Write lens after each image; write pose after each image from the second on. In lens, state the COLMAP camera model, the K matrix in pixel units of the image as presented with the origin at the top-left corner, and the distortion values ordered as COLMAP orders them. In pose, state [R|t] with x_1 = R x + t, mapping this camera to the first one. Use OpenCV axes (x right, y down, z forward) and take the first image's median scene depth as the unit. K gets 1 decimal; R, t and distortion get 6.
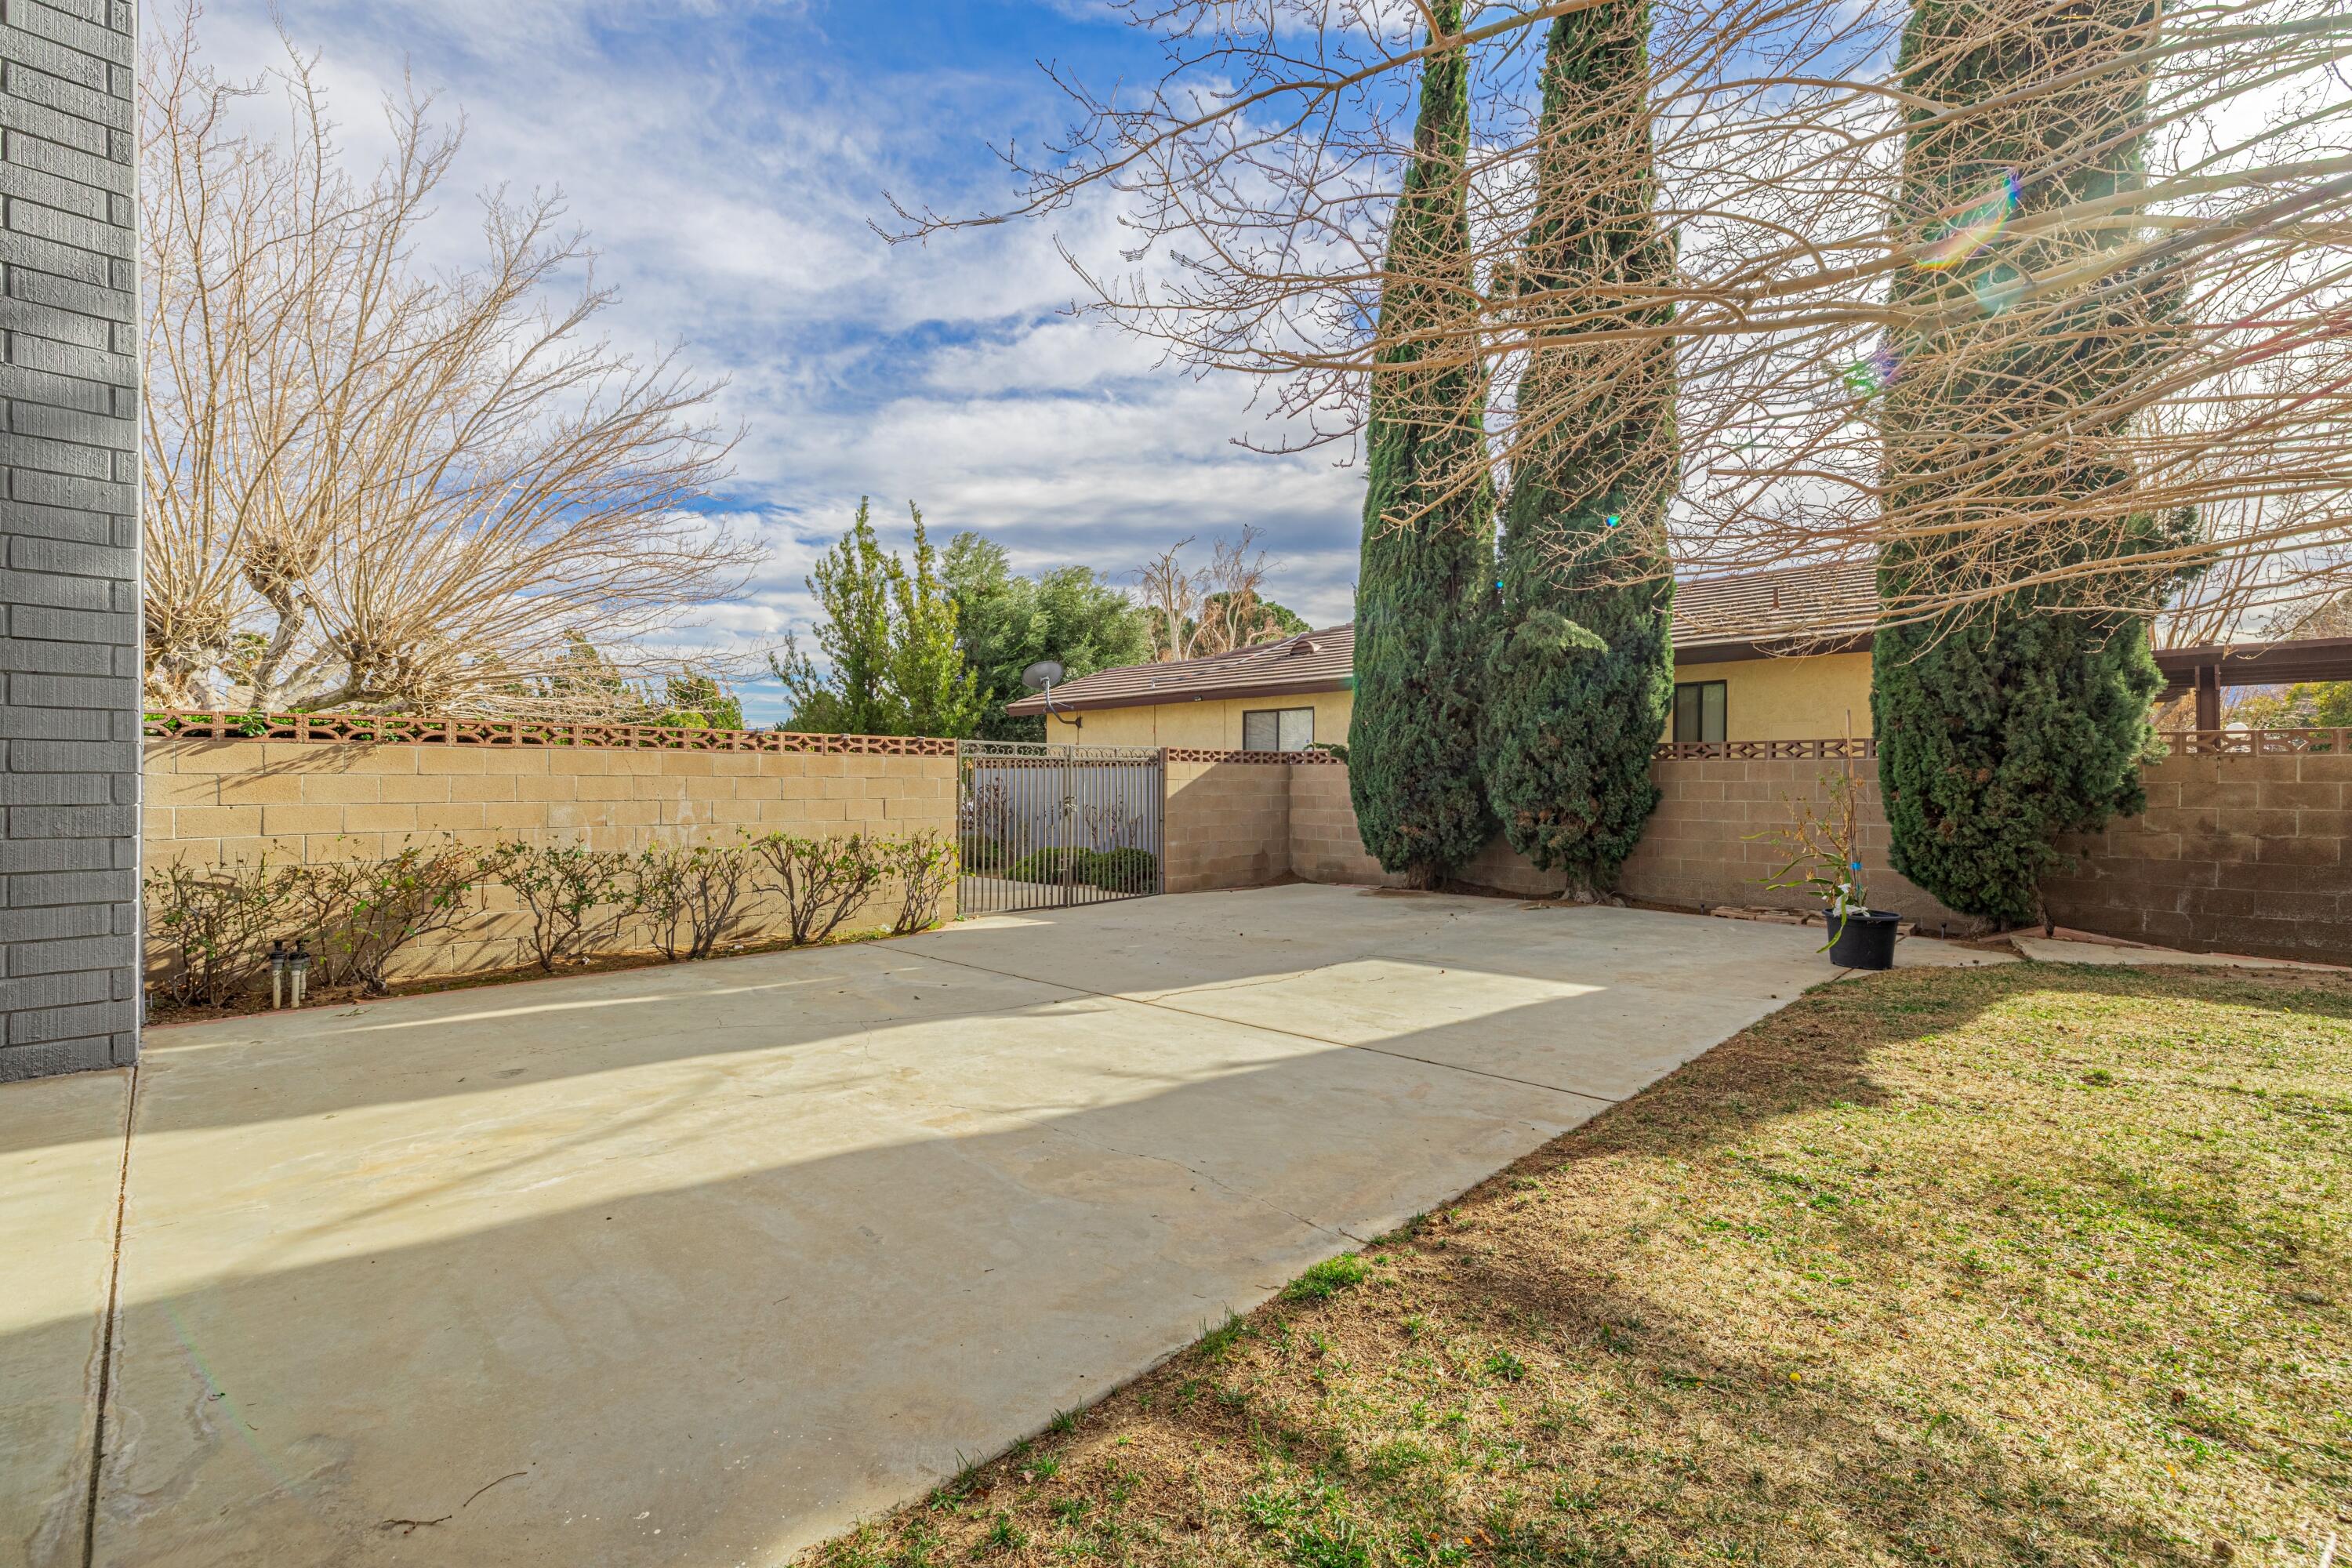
lens RADIAL K [[1036.7, 0, 1181.1], [0, 1036.7, 775.9], [0, 0, 1]] dist [-0.002318, 0.000114]
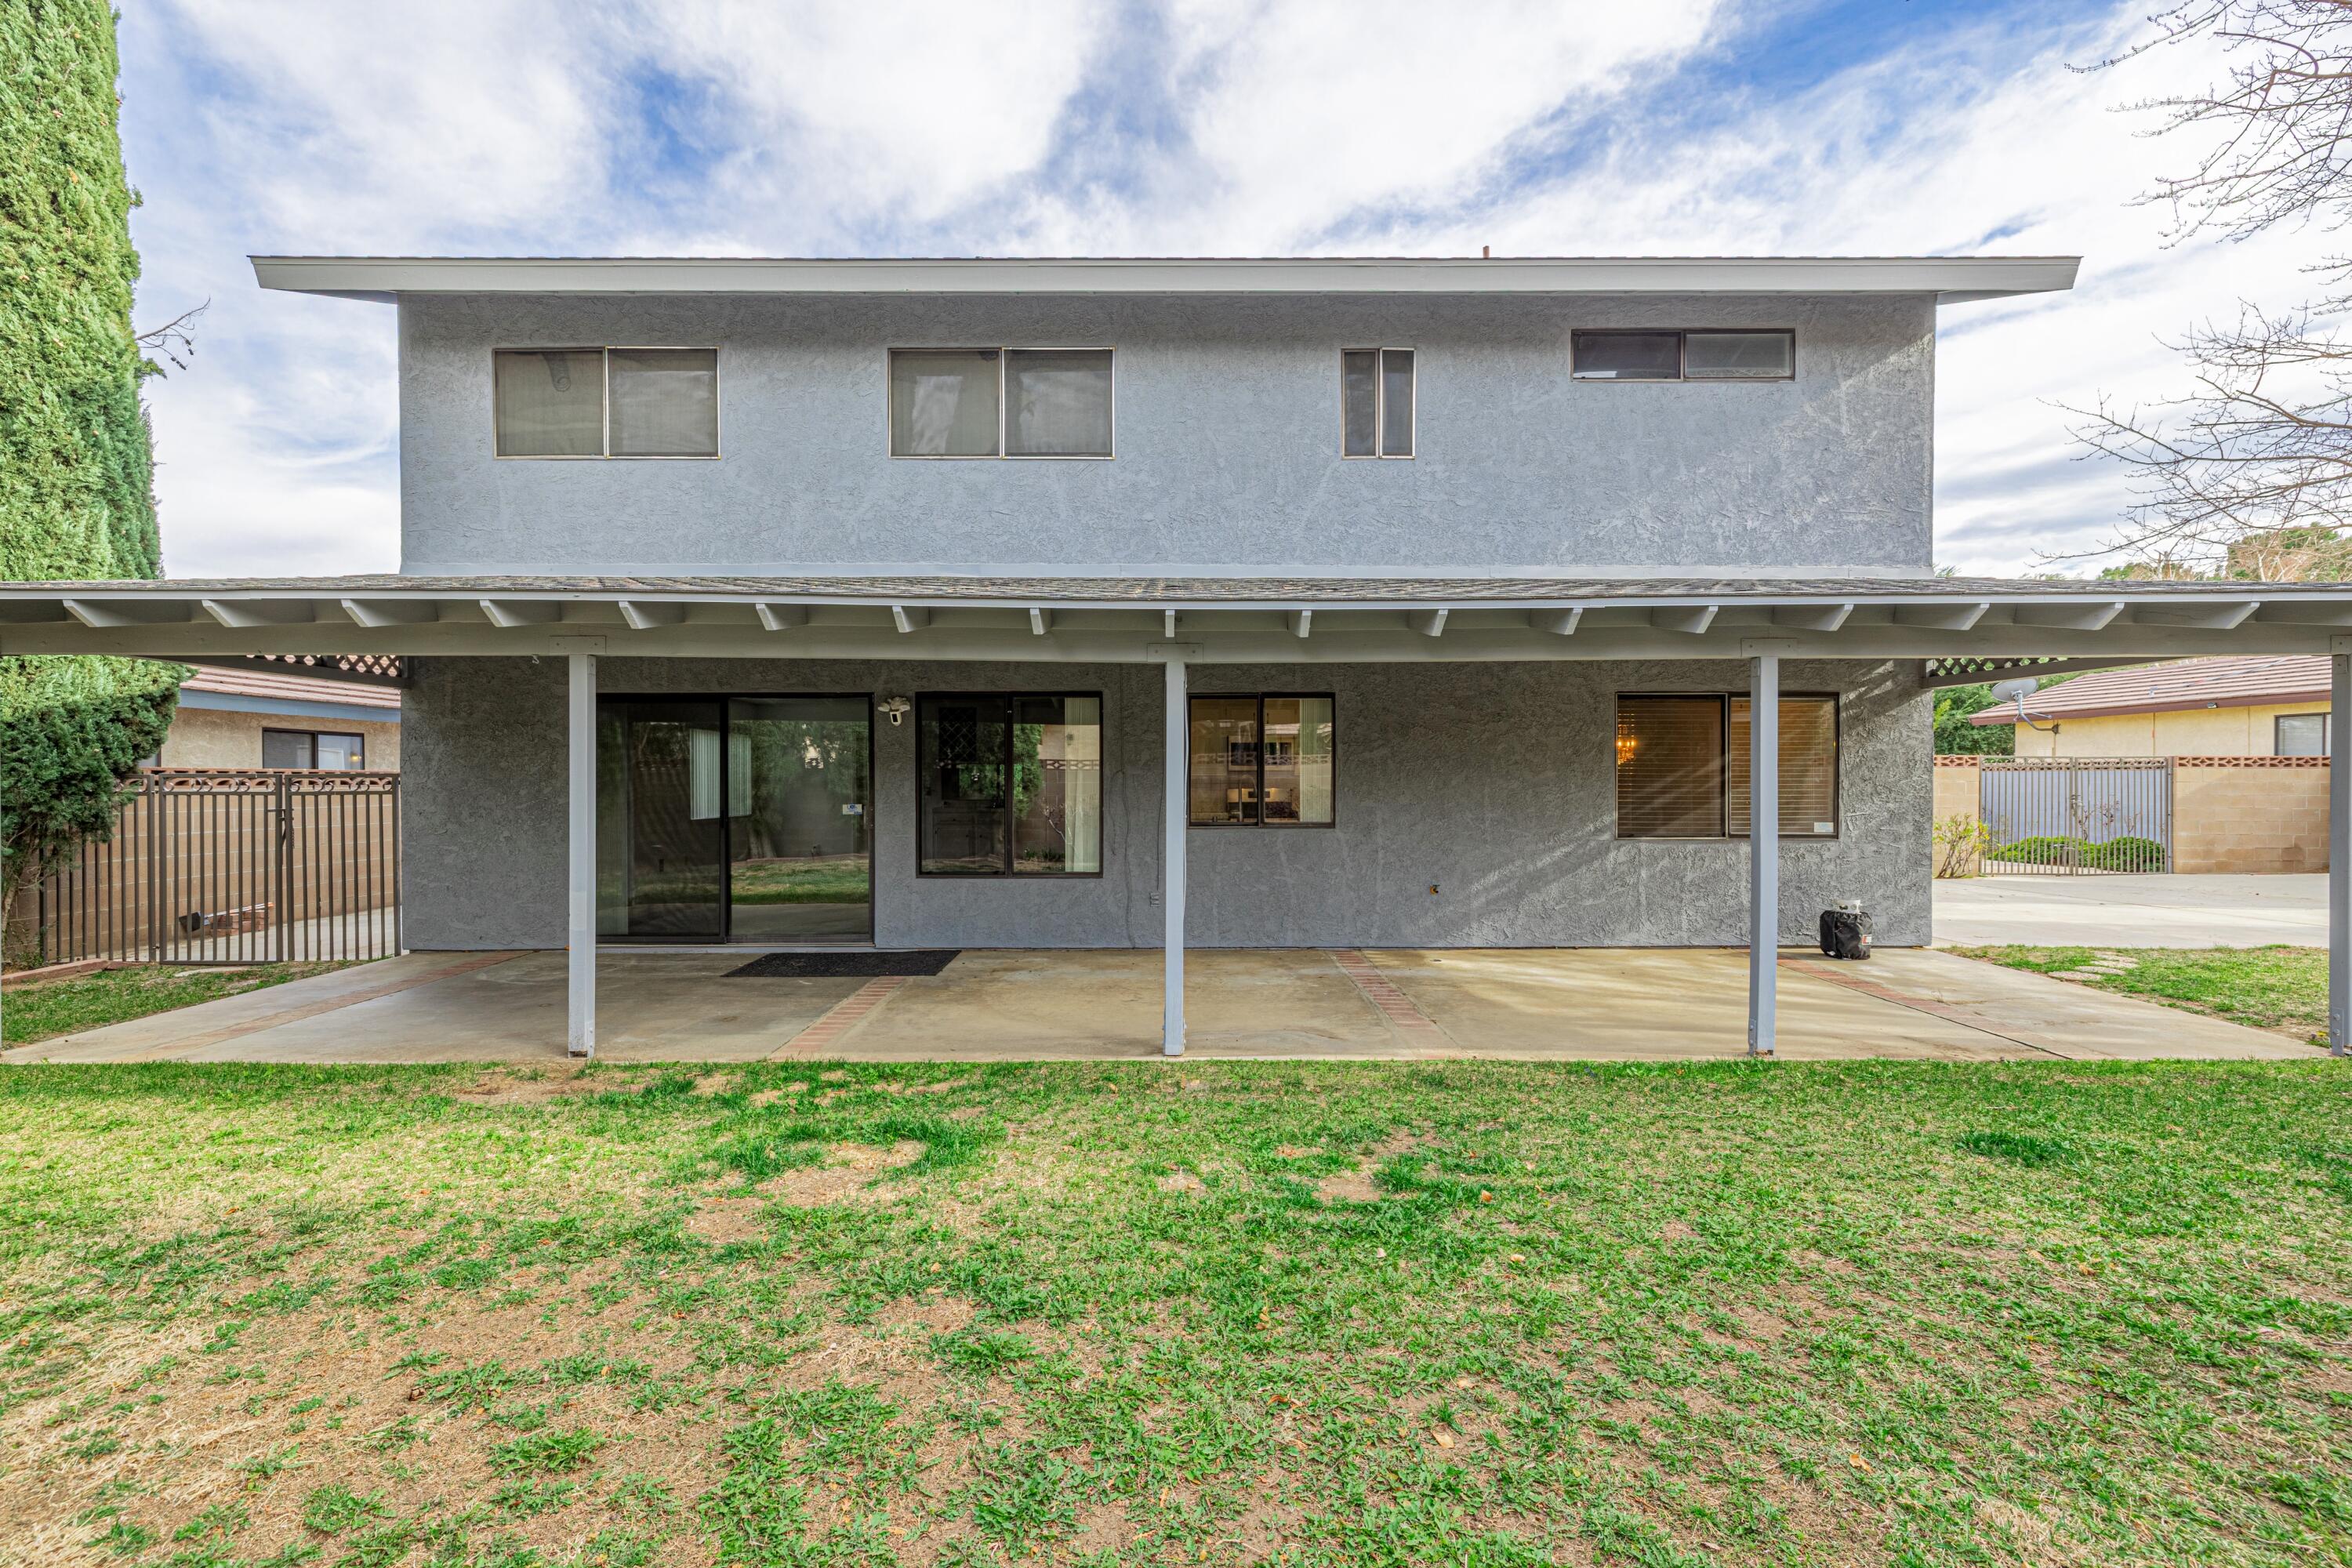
lens RADIAL K [[1036.7, 0, 1168.6], [0, 1036.7, 787.8], [0, 0, 1]] dist [-0.002318, 0.000114]
pose [[0.713374, 0.003264, -0.700776, -0.006536], [0.001788, 0.999977, 0.006477, -0.000322], [0.700781, -0.005873, 0.713352, -0.694072]]
